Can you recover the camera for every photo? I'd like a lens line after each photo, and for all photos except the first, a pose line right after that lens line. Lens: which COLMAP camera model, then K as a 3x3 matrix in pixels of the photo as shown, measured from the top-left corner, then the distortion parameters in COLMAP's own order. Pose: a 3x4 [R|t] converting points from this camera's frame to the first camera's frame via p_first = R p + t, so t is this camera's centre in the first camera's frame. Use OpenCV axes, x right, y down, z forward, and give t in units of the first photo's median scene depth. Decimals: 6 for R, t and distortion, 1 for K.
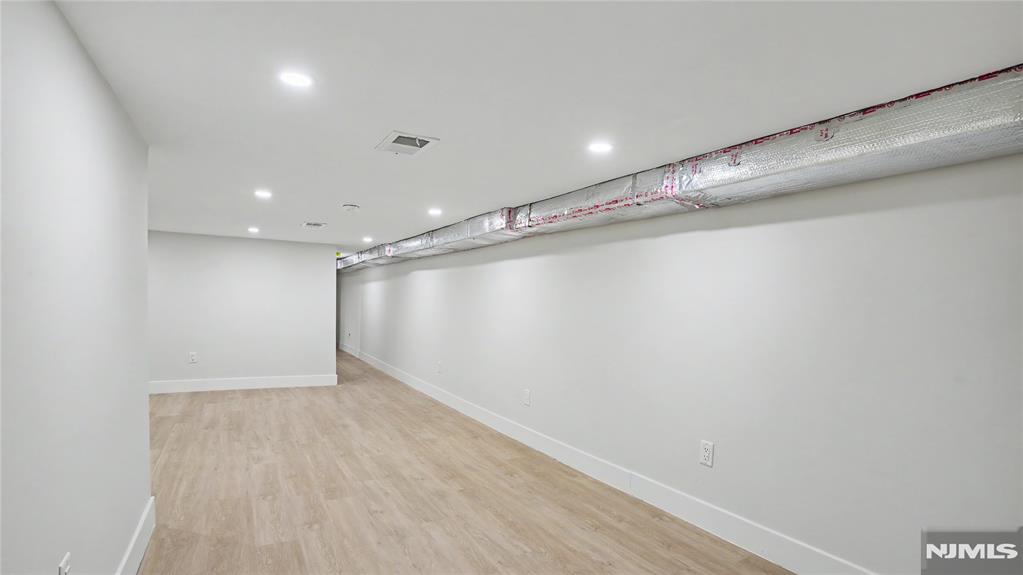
lens RADIAL K [[489.5, 0, 507.5], [0, 489.5, 293.8], [0, 0, 1]] dist [-0.002380, -0.000018]
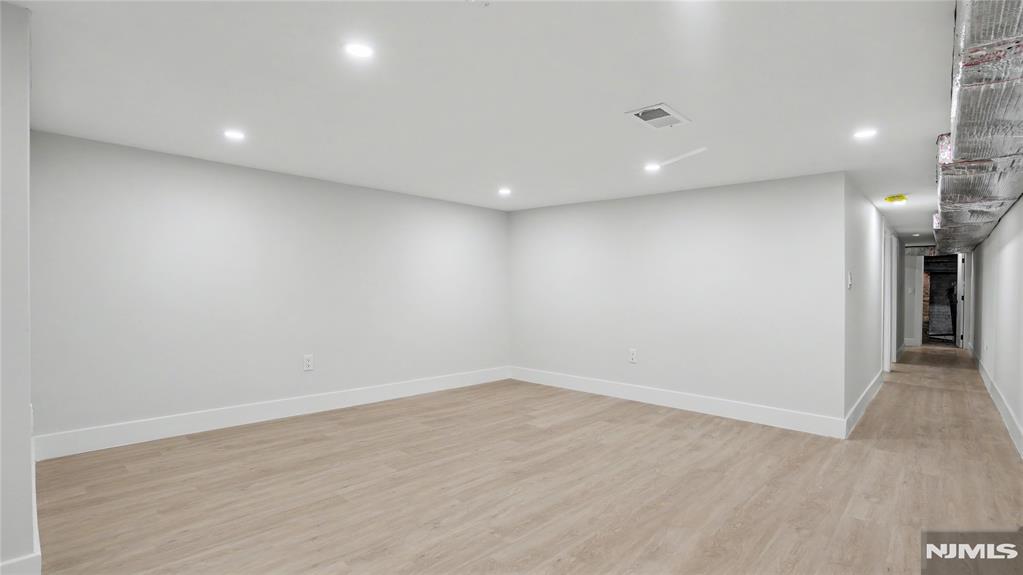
lens RADIAL K [[475.1, 0, 511.5], [0, 475.1, 287.5], [0, 0, 1]] dist [-0.064440, 0.020332]
pose [[0.301618, -0.030235, -0.952949, 0.019881], [0.014215, 0.999529, -0.027214, 0.062642], [0.953323, -0.005338, 0.301905, 0.924678]]
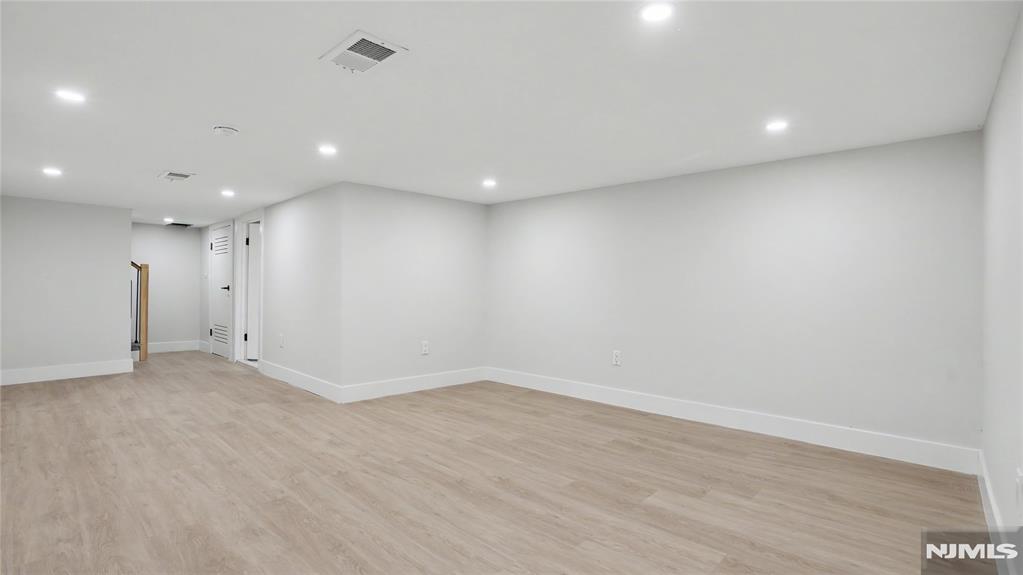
lens RADIAL K [[475.1, 0, 511.5], [0, 475.1, 287.5], [0, 0, 1]] dist [-0.064440, 0.020332]
pose [[-0.951384, -0.039967, -0.305403, -0.507507], [-0.032332, 0.999026, -0.030016, 0.068172], [0.306305, -0.018683, -0.951750, 1.777404]]
